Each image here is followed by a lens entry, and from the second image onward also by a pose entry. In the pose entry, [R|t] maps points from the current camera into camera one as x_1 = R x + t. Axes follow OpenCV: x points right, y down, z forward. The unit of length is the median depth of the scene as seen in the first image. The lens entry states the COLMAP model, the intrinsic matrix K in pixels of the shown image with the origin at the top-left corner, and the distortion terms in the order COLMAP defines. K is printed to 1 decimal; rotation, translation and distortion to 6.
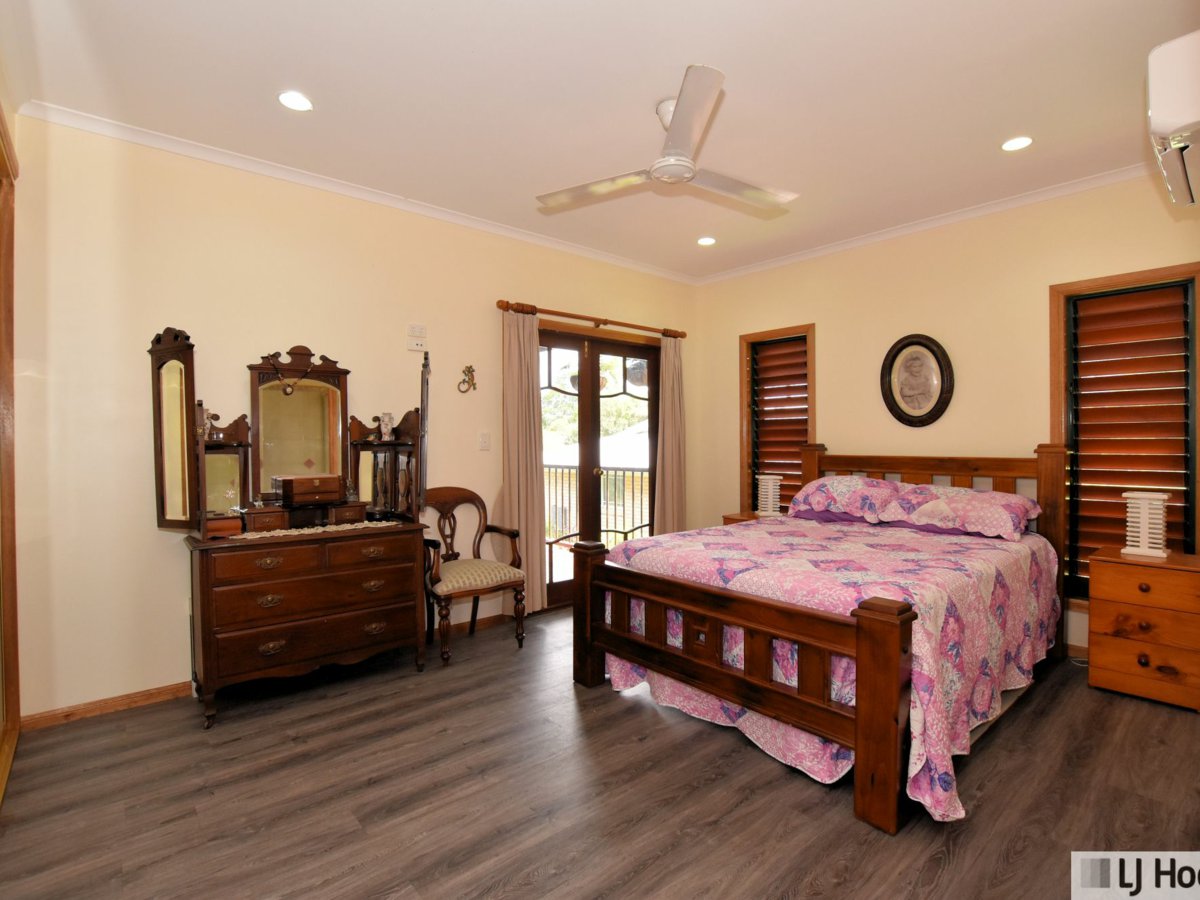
lens RADIAL K [[593.8, 0, 602.1], [0, 593.8, 449.8], [0, 0, 1]] dist [-0.027534, 0.002386]
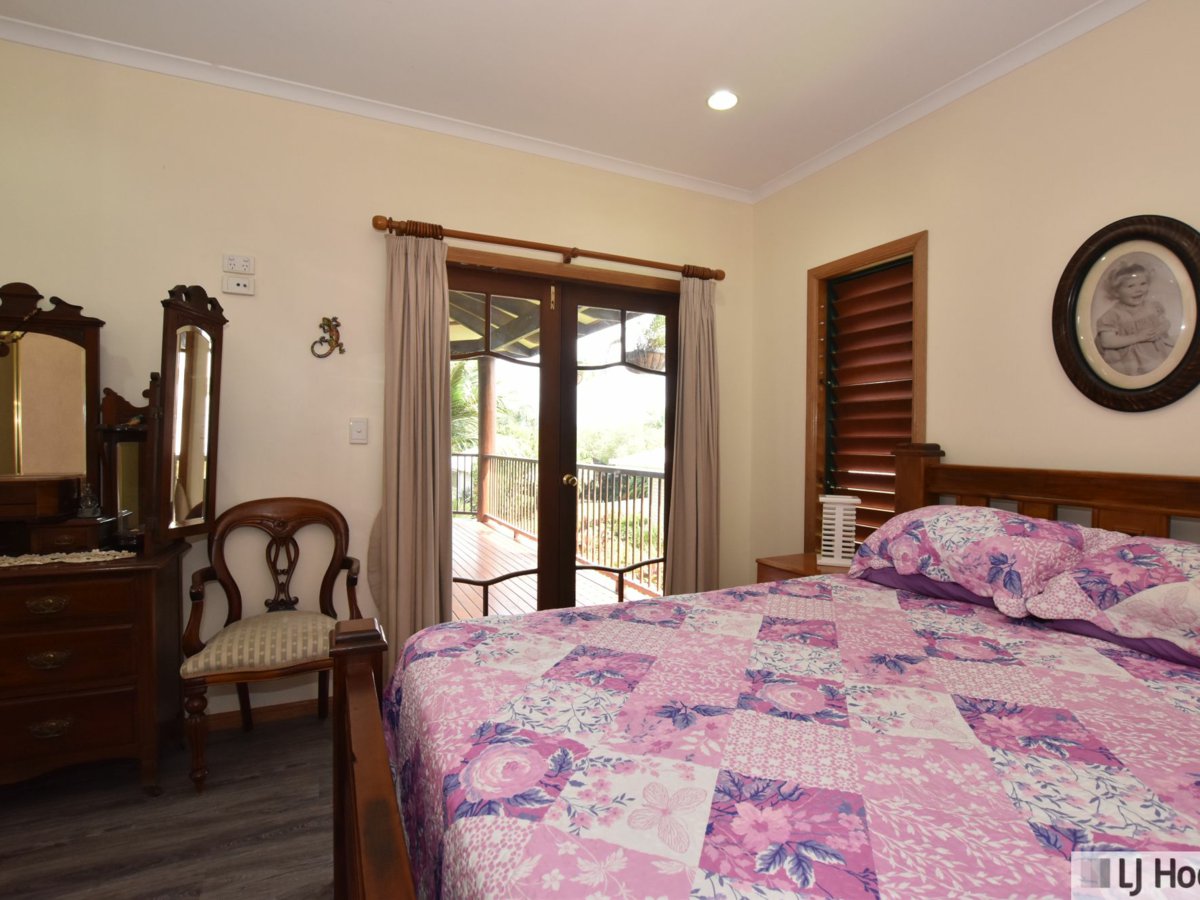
lens RADIAL K [[593.8, 0, 598.8], [0, 593.8, 448.9], [0, 0, 1]] dist [-0.027534, 0.002386]
pose [[0.963895, 0.020911, -0.265460, 0.243196], [-0.019485, 0.999778, 0.008006, -0.004506], [0.265568, -0.002545, 0.964089, 0.432738]]
